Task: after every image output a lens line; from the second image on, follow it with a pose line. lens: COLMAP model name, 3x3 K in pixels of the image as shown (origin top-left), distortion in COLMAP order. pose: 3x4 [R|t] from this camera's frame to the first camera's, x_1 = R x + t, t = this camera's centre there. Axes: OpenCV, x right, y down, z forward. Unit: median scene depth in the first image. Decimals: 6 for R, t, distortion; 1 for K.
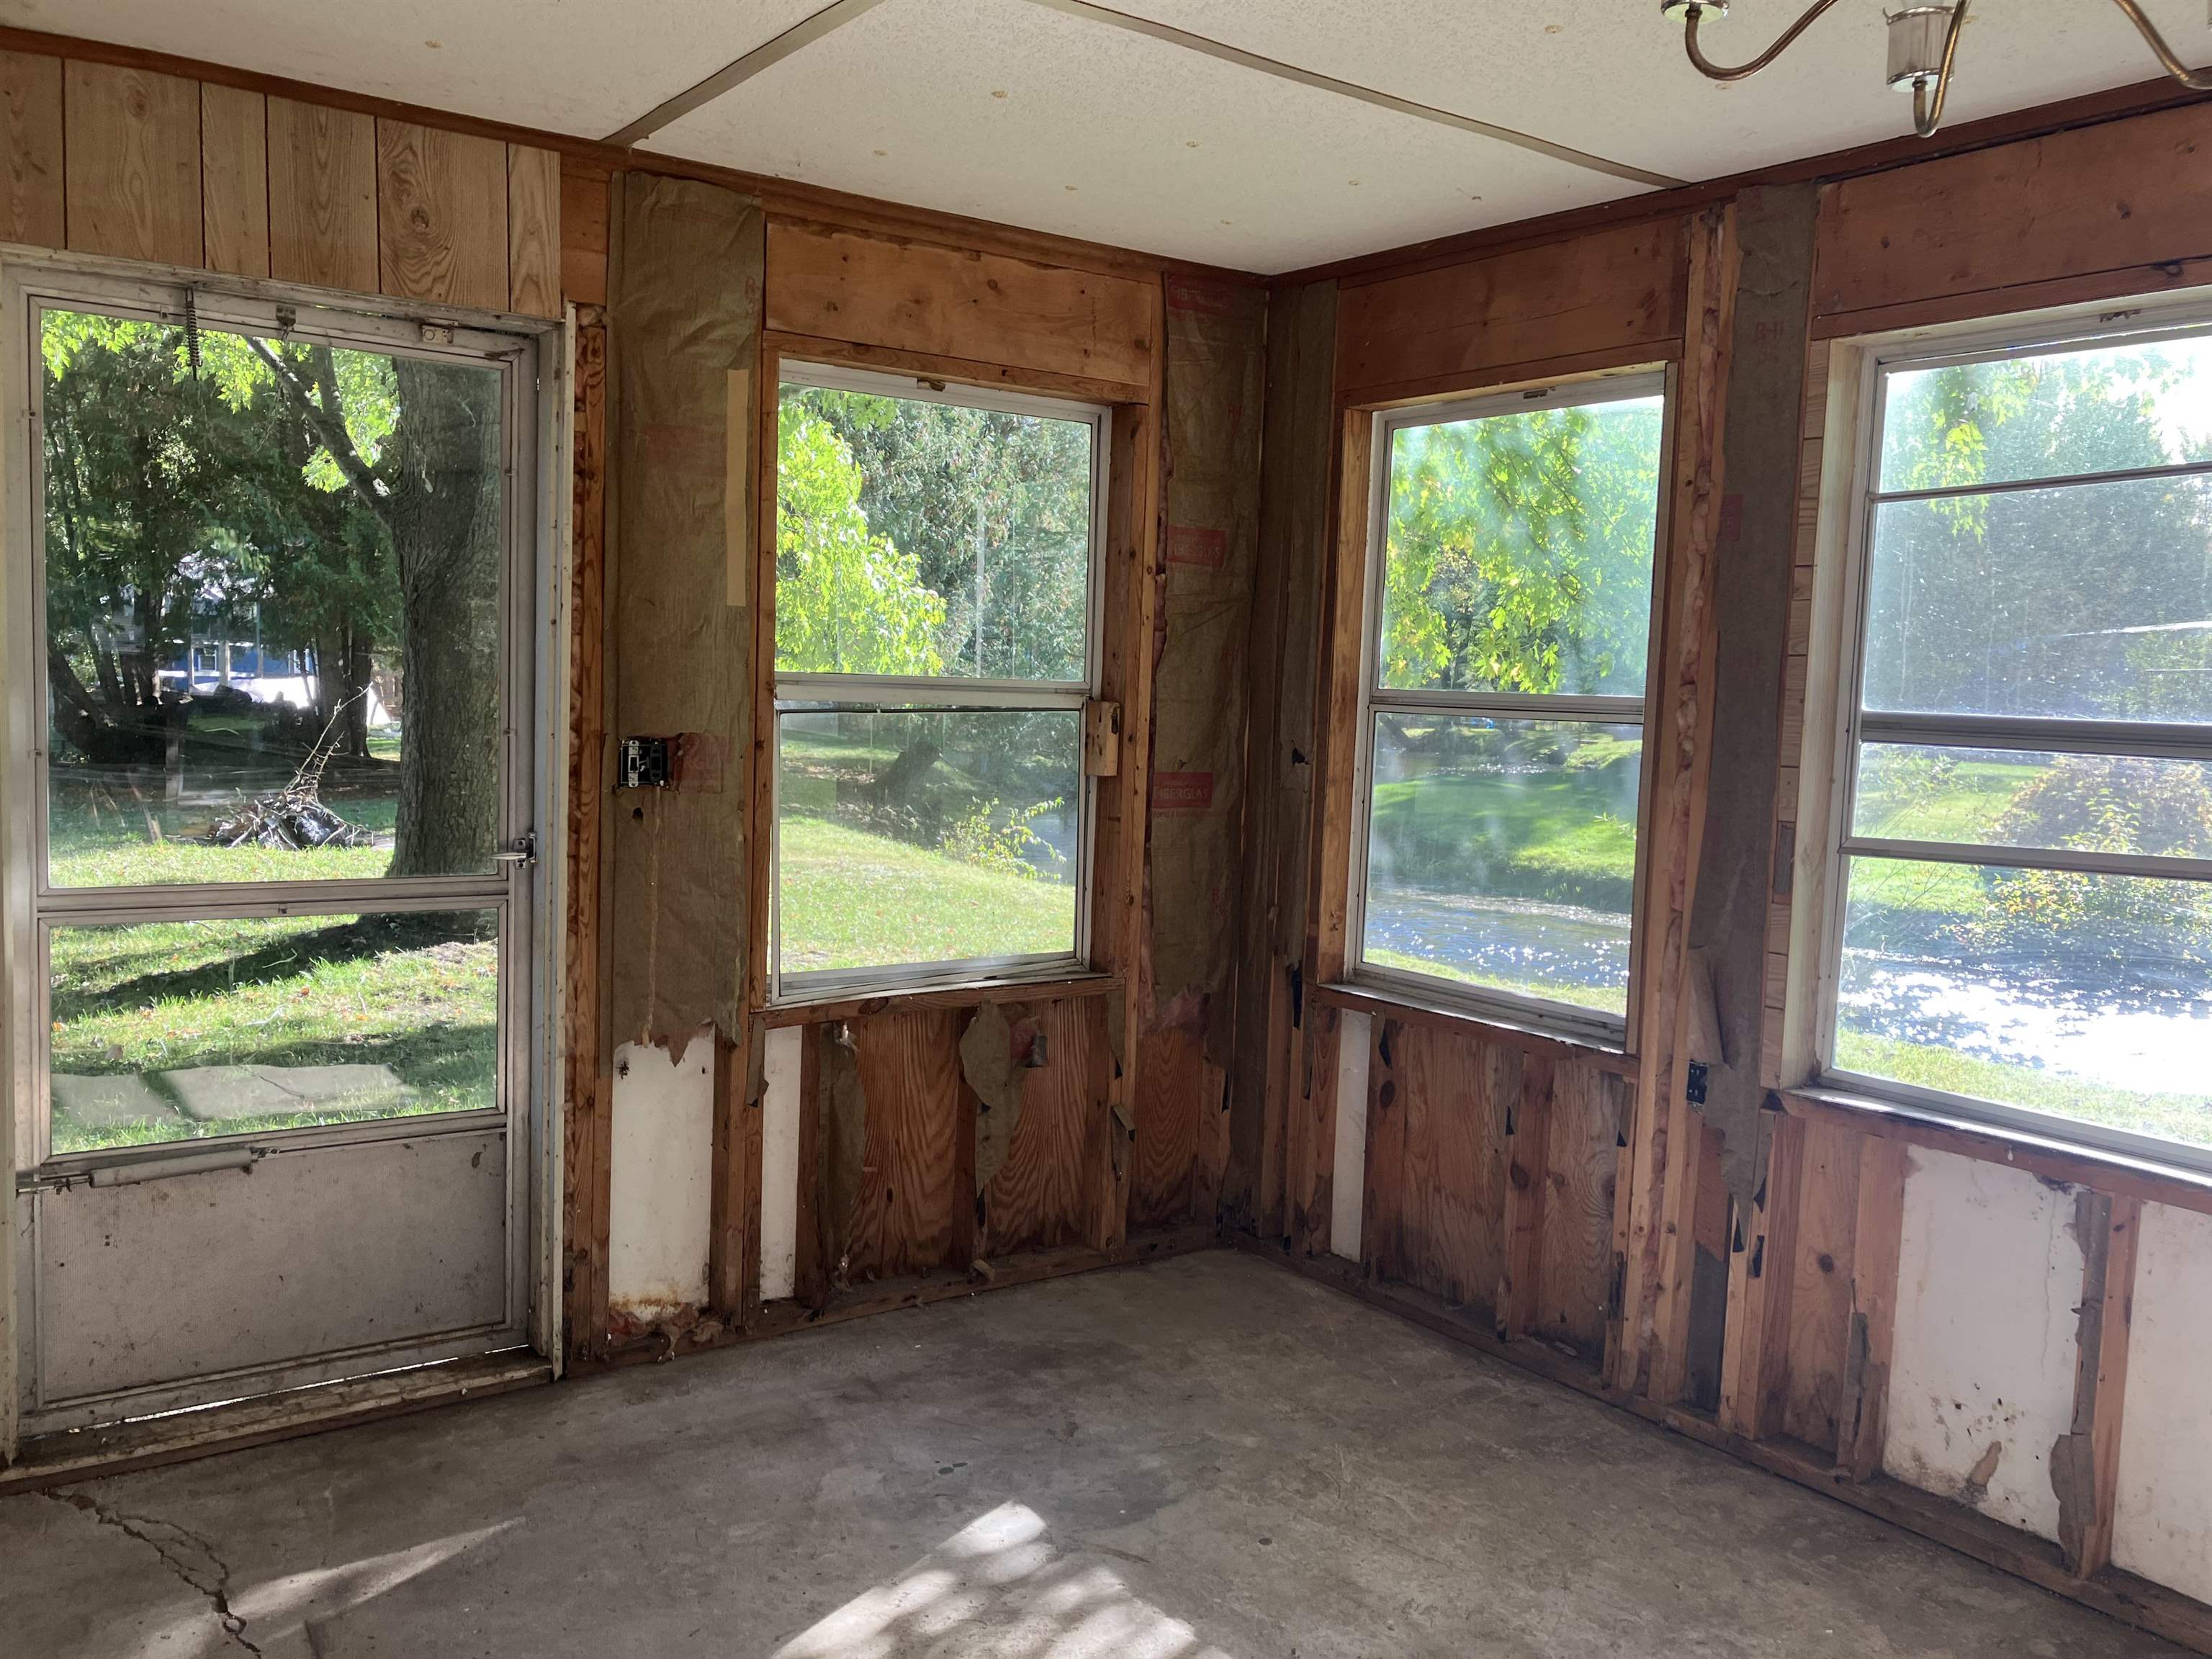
lens RADIAL K [[1810.9, 0, 1103.1], [0, 1810.9, 833.9], [0, 0, 1]] dist [0.031770, -0.015348]
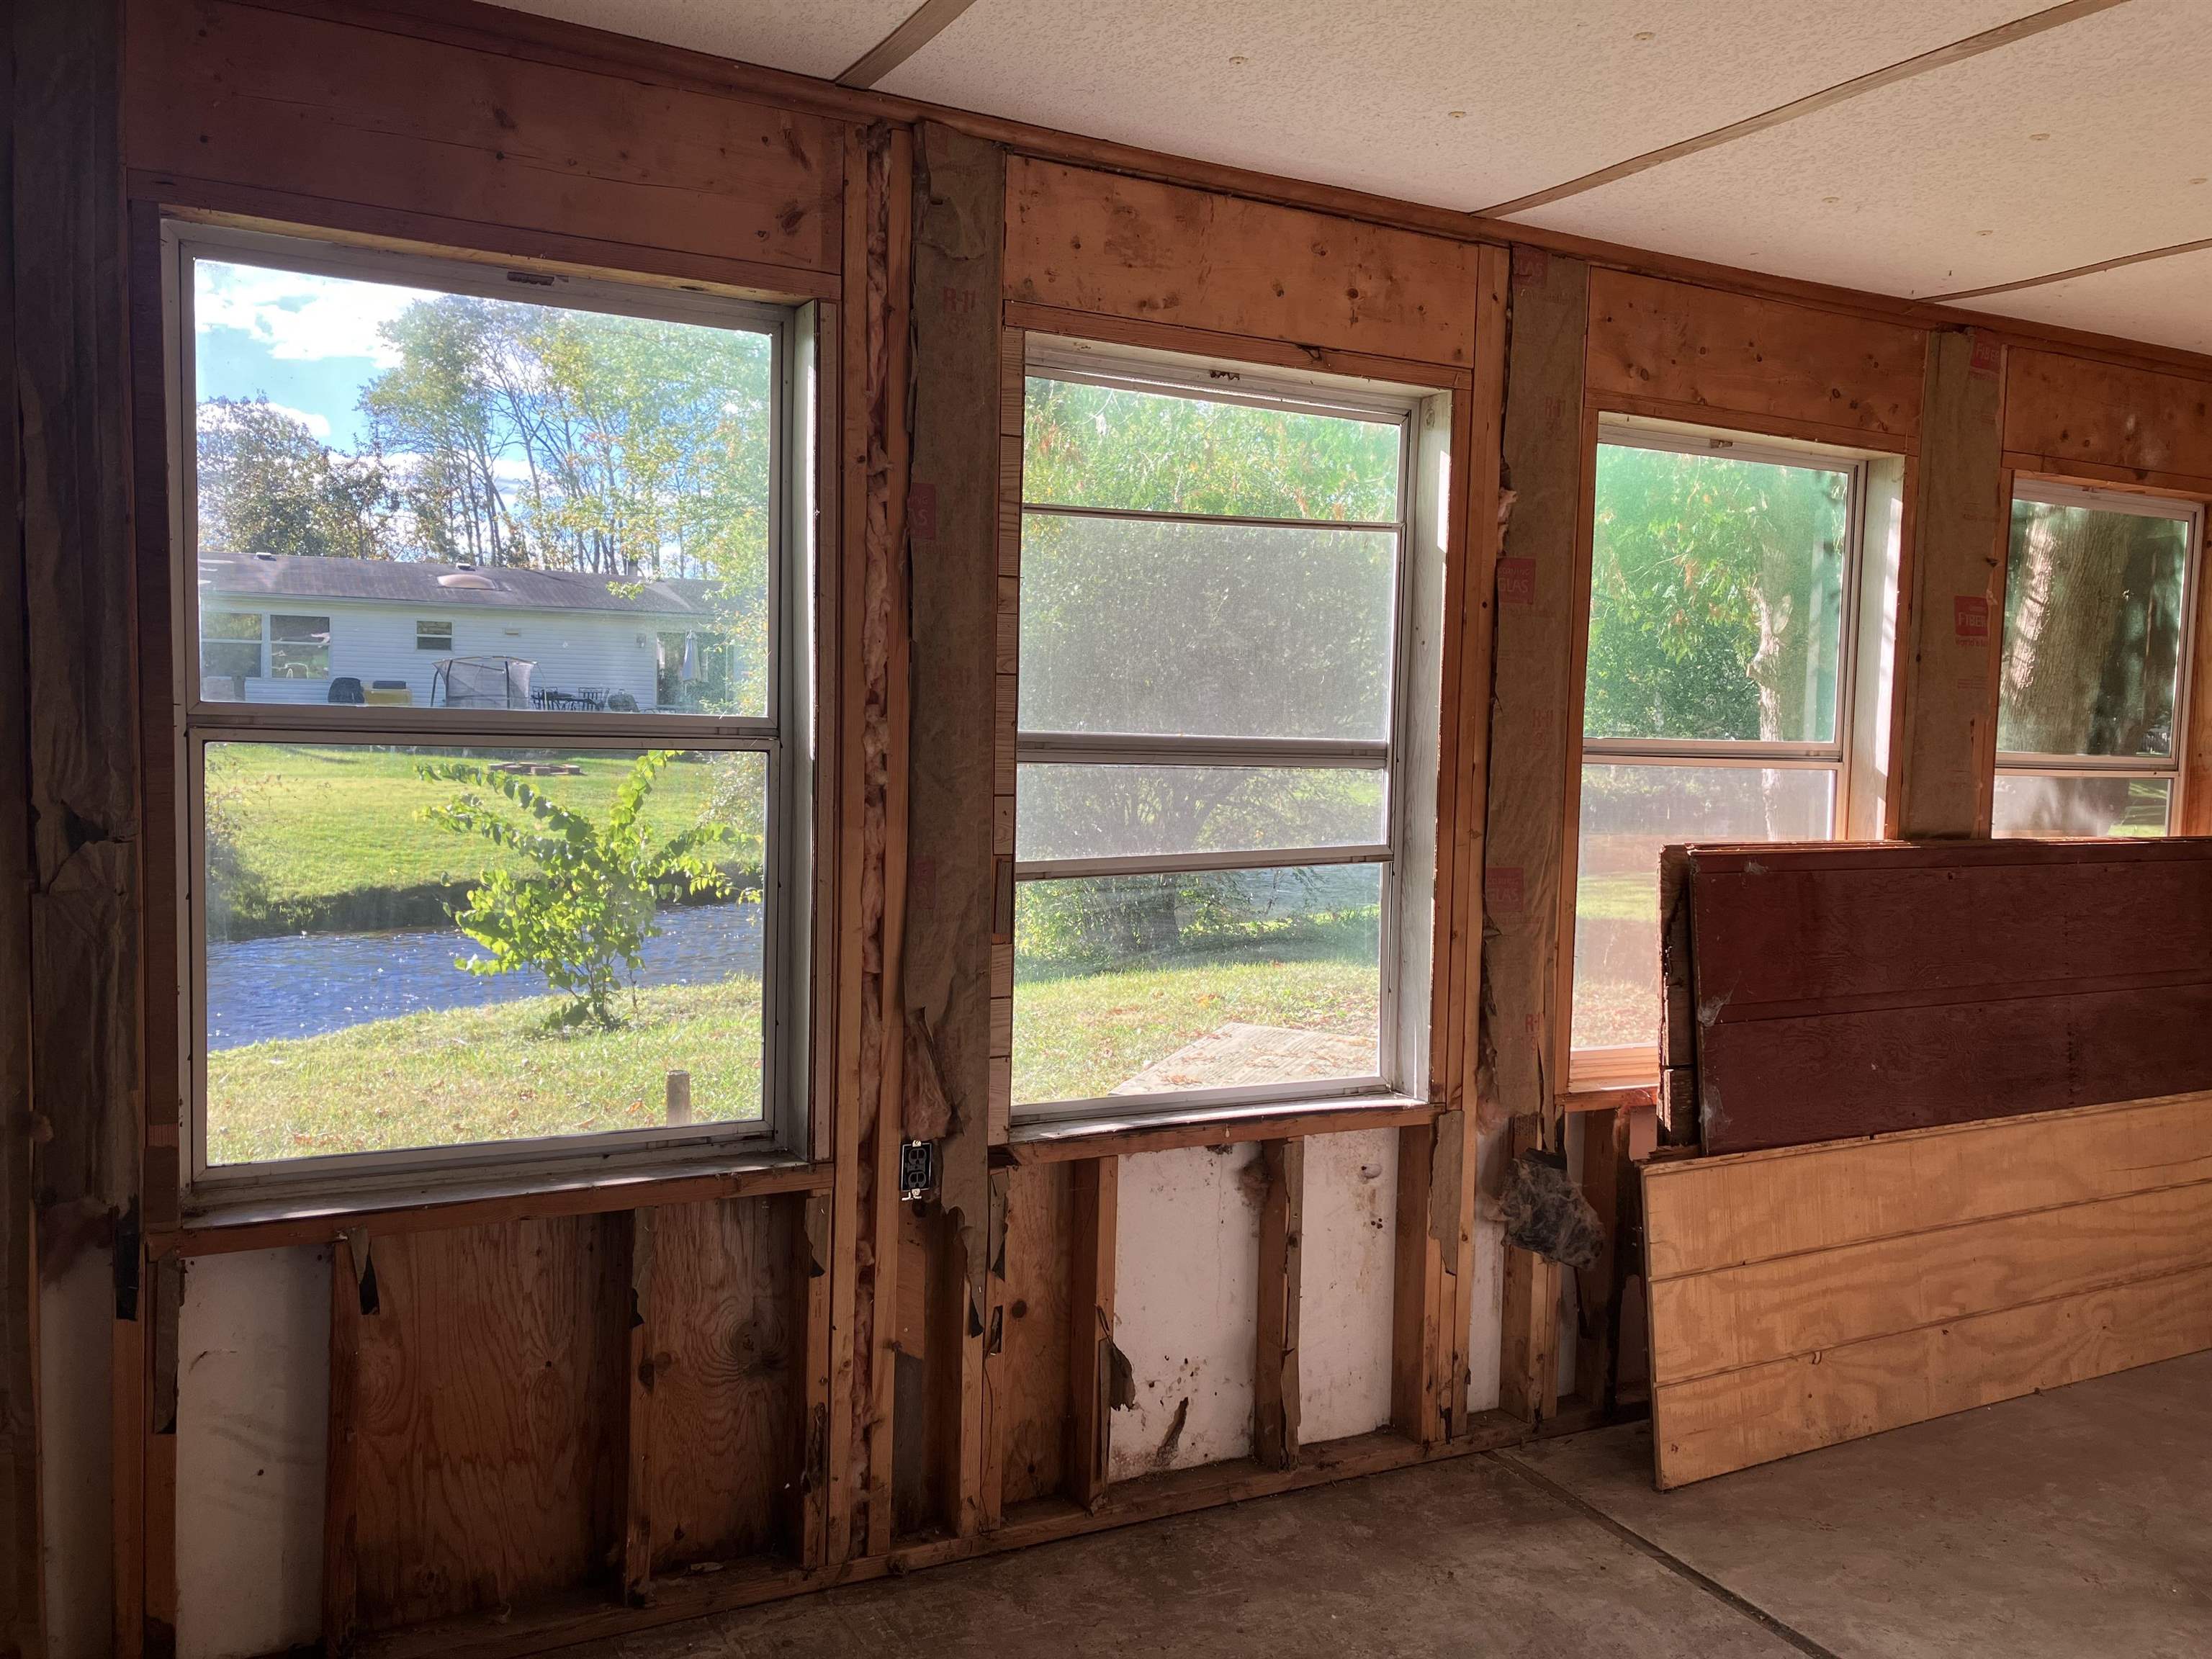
lens RADIAL K [[1810.9, 0, 1104.5], [0, 1810.9, 831.5], [0, 0, 1]] dist [0.031770, -0.015348]
pose [[0.138343, -0.103265, 0.984986, -0.496440], [0.056751, 0.993742, 0.096212, -0.099638], [-0.988757, 0.042589, 0.143338, 0.790561]]
